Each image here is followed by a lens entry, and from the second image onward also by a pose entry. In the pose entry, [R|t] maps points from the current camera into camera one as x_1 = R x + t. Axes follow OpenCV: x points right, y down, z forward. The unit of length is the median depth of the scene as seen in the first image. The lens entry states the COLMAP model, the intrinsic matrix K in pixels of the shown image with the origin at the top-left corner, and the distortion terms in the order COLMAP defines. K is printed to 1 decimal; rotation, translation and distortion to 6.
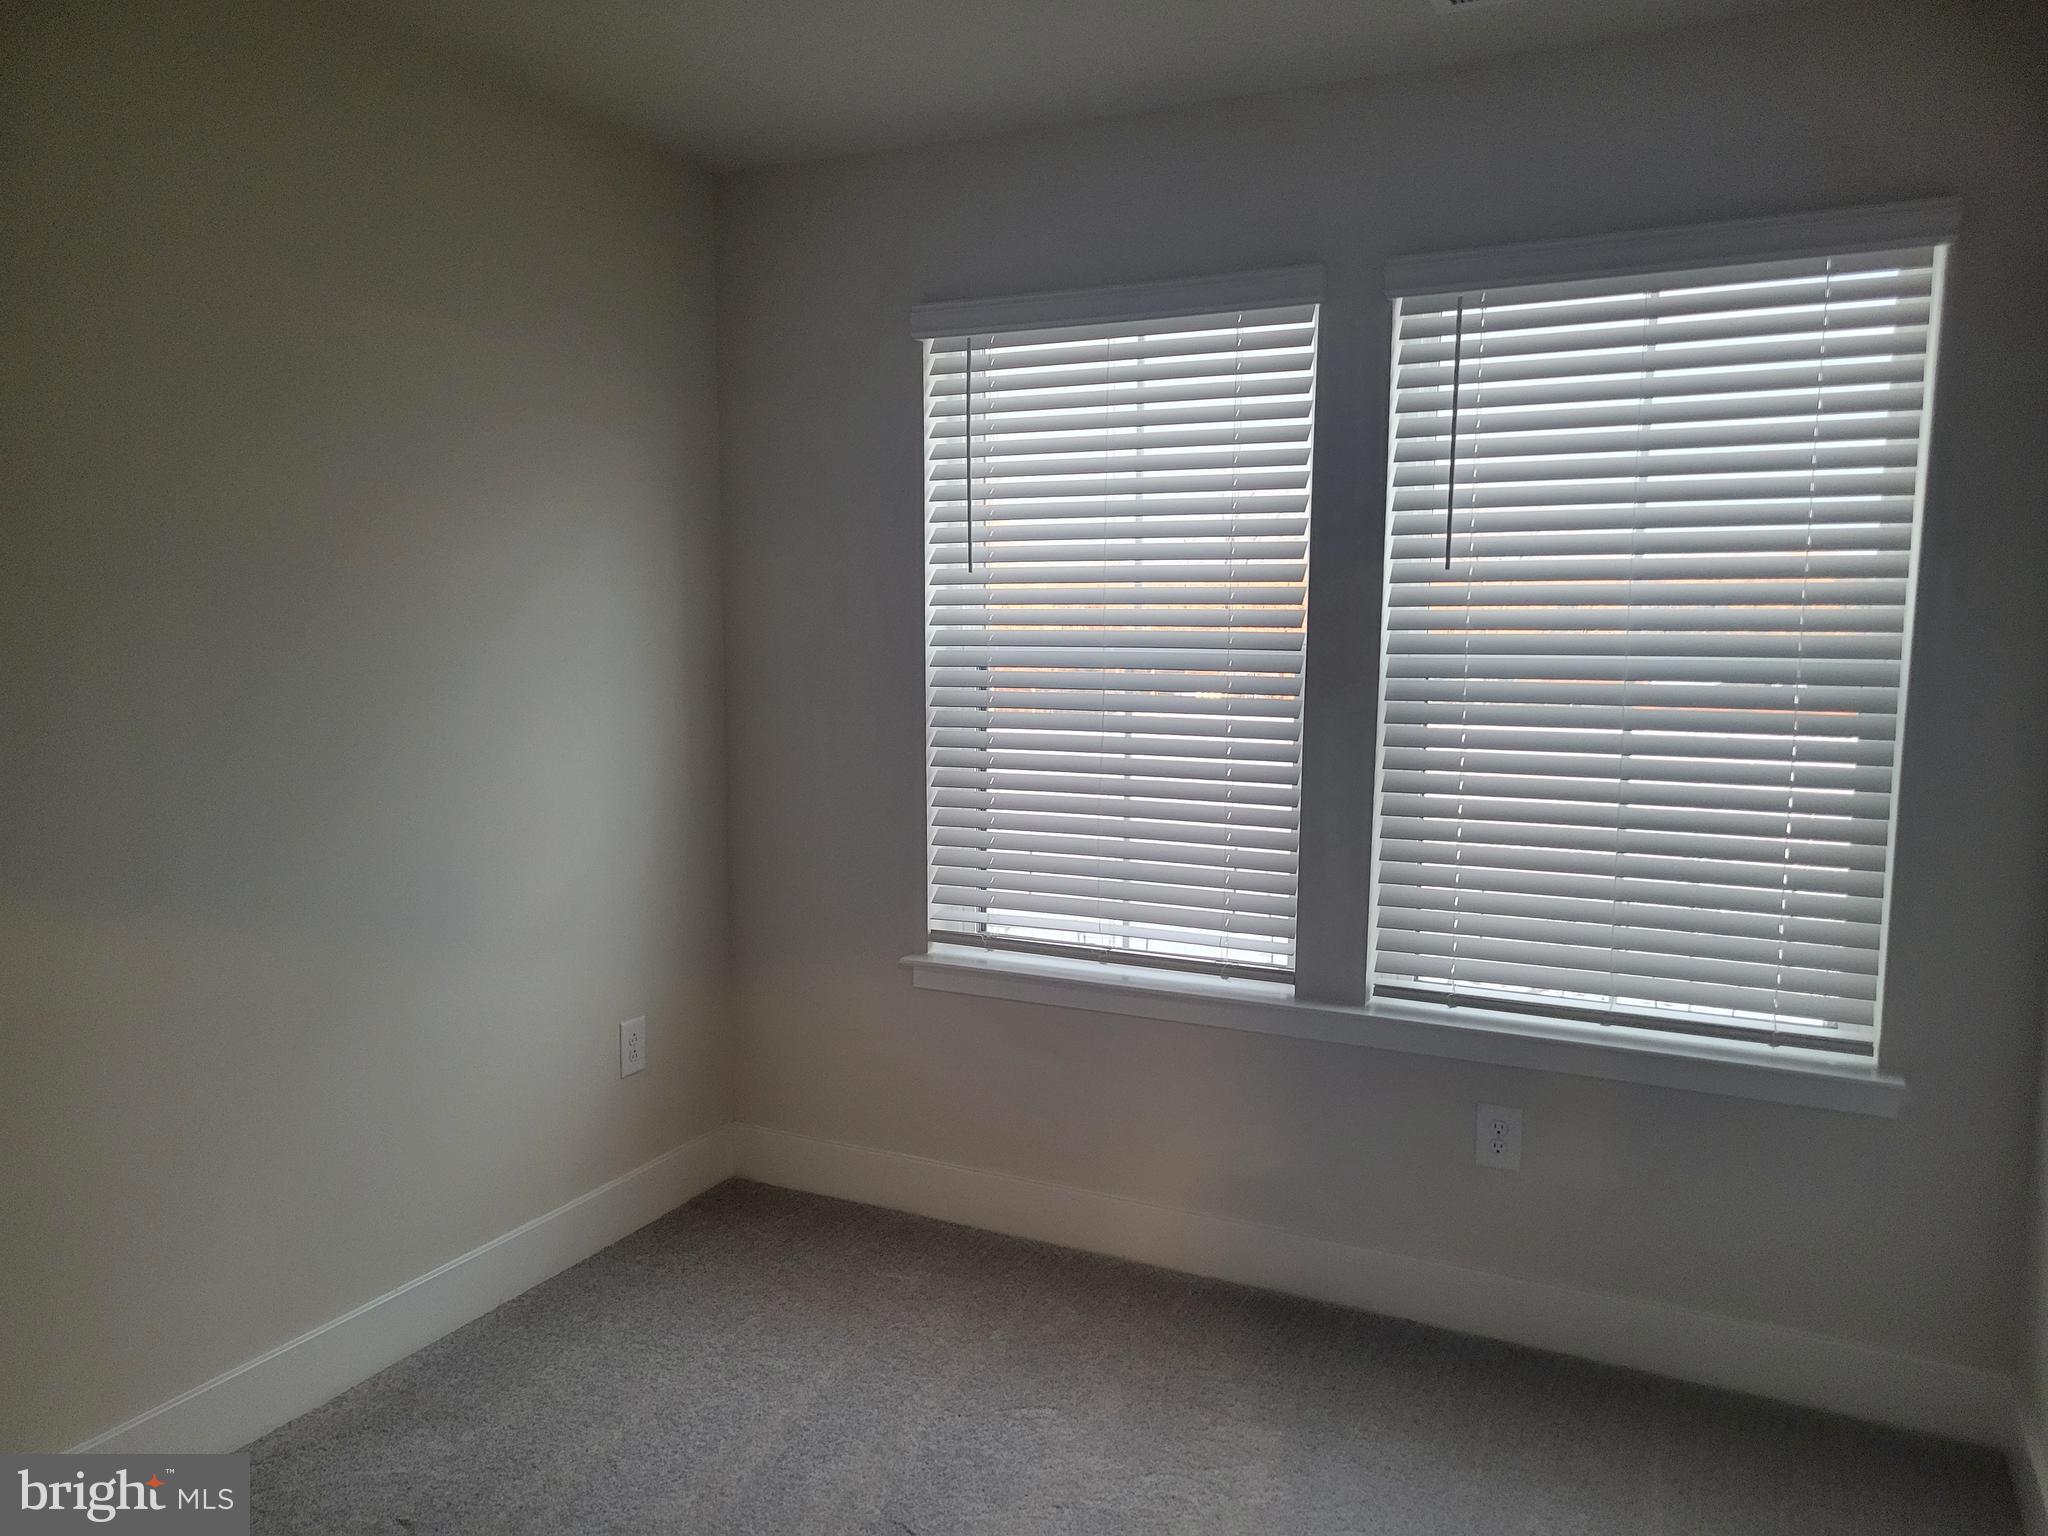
lens RADIAL K [[1531.0, 0, 1023.2], [0, 1531.0, 802.1], [0, 0, 1]] dist [0.030733, -0.004930]
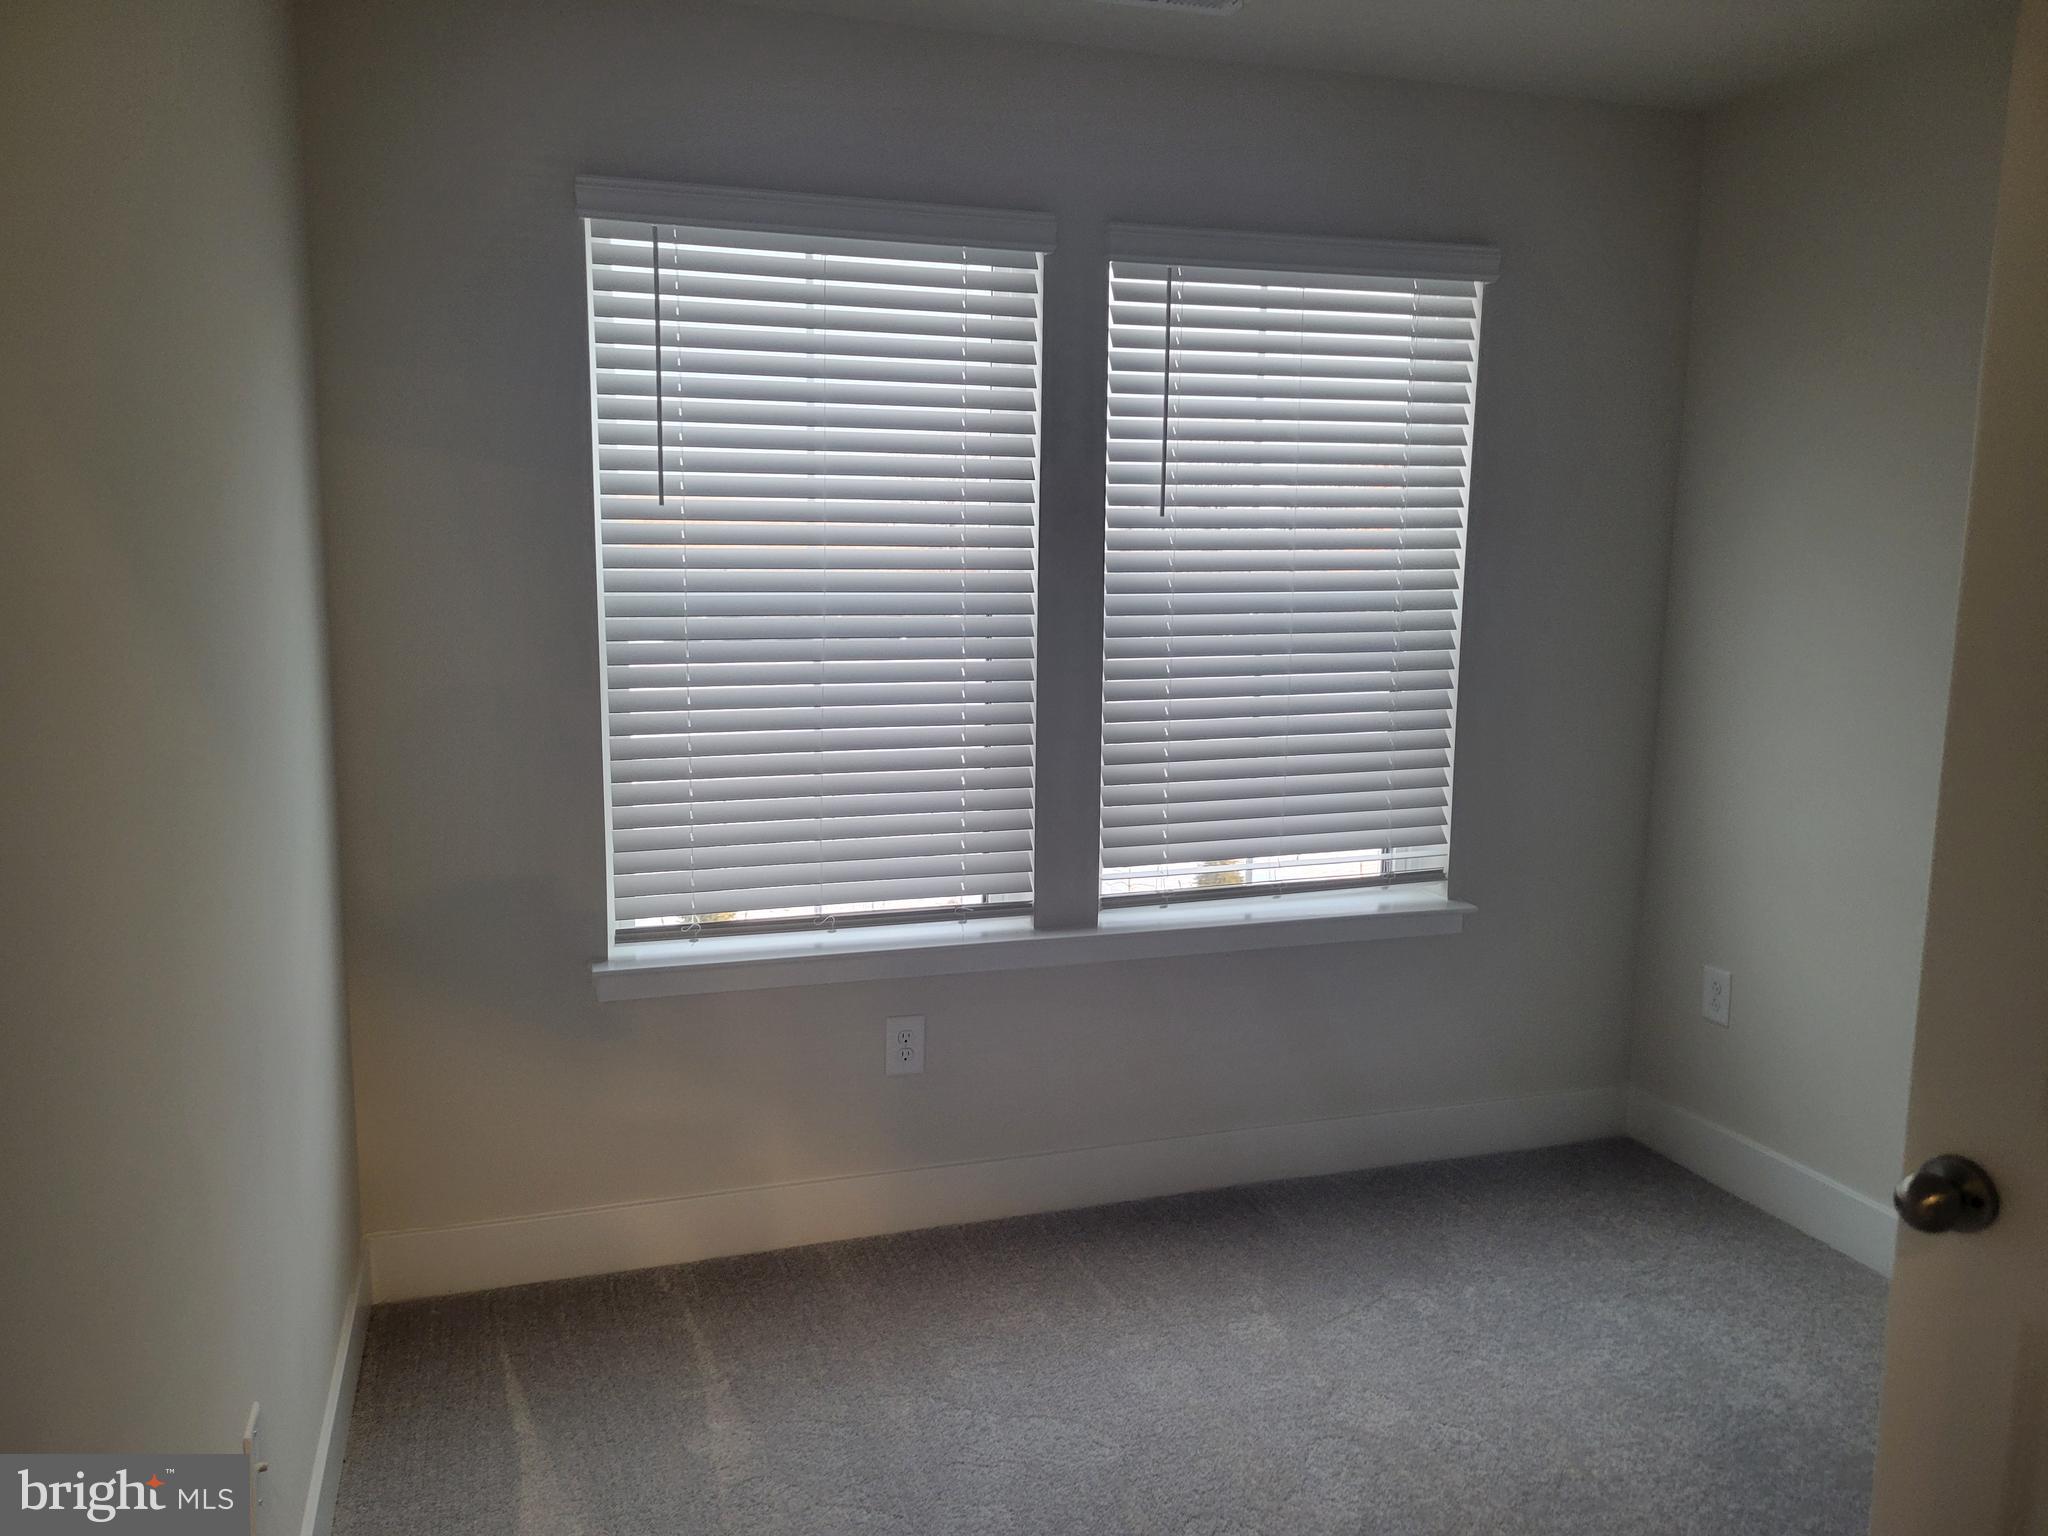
lens RADIAL K [[1534.4, 0, 1024.0], [0, 1534.4, 768.0], [0, 0, 1]] dist [0.069883, -0.001961]
pose [[0.705267, -0.095412, 0.702492, -0.523367], [0.082039, 0.995229, 0.052809, -0.034199], [-0.704179, 0.020387, 0.709730, 0.256893]]
